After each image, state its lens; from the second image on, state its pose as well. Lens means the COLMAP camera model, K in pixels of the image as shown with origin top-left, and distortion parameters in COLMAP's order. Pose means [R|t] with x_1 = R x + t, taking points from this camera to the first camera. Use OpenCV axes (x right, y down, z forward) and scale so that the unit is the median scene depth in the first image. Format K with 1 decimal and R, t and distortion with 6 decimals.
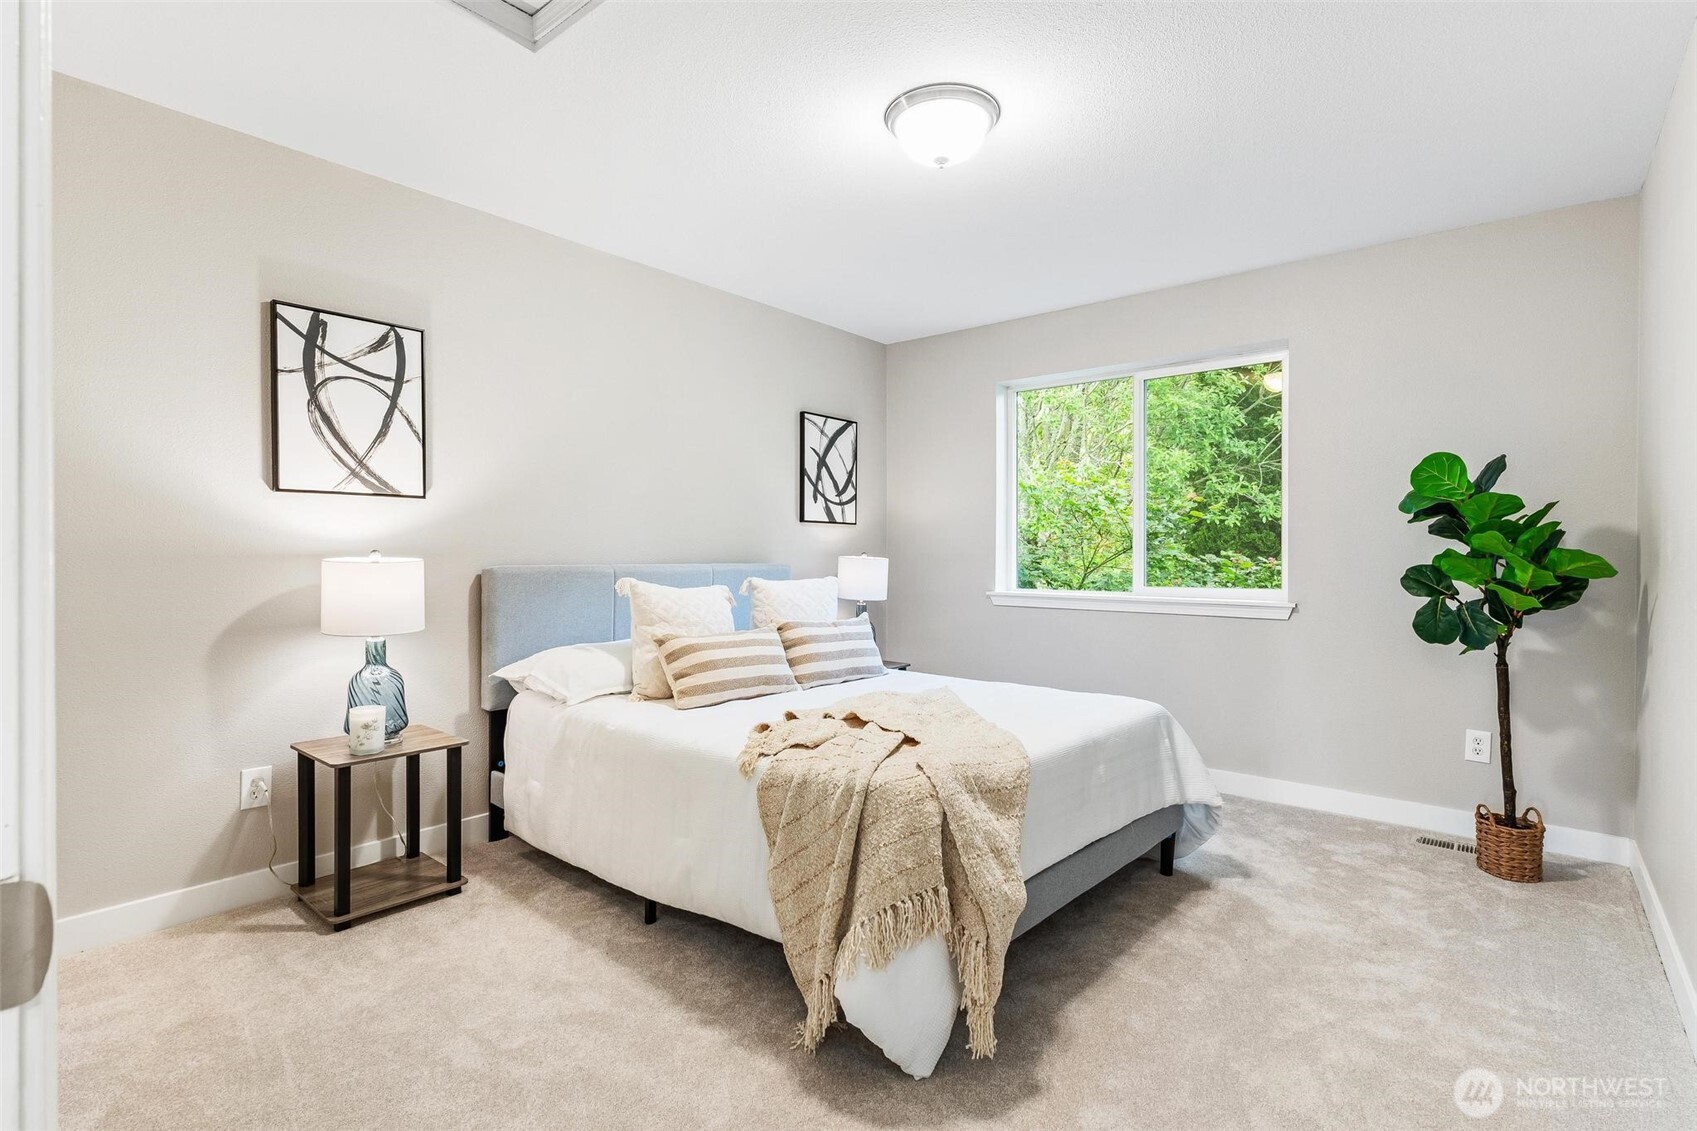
lens RADIAL K [[813.3, 0, 849.7], [0, 813.3, 559.3], [0, 0, 1]] dist [-0.000694, 0.000042]
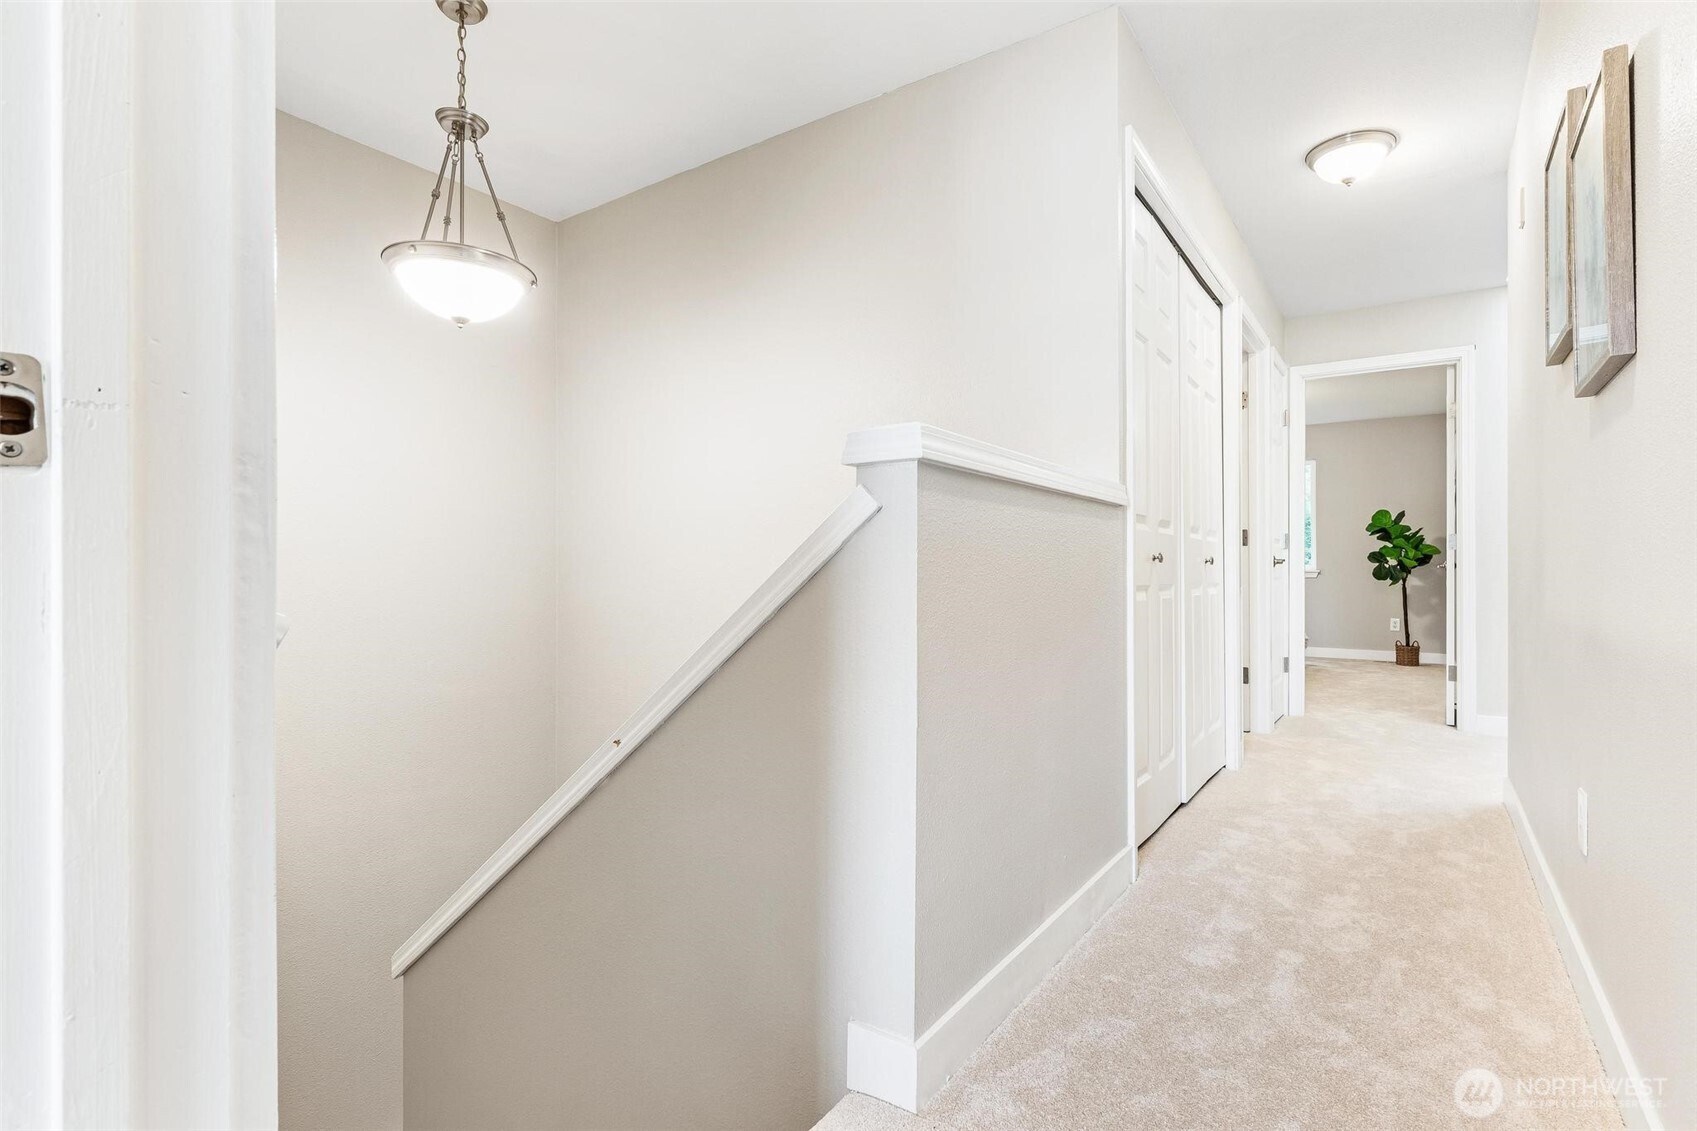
lens RADIAL K [[813.3, 0, 847.4], [0, 813.3, 566.9], [0, 0, 1]] dist [-0.000694, 0.000042]
pose [[0.996929, 0.001840, 0.078288, -1.243429], [-0.000769, 0.999906, -0.013712, 0.097364], [-0.078306, 0.013610, 0.996836, -1.536349]]
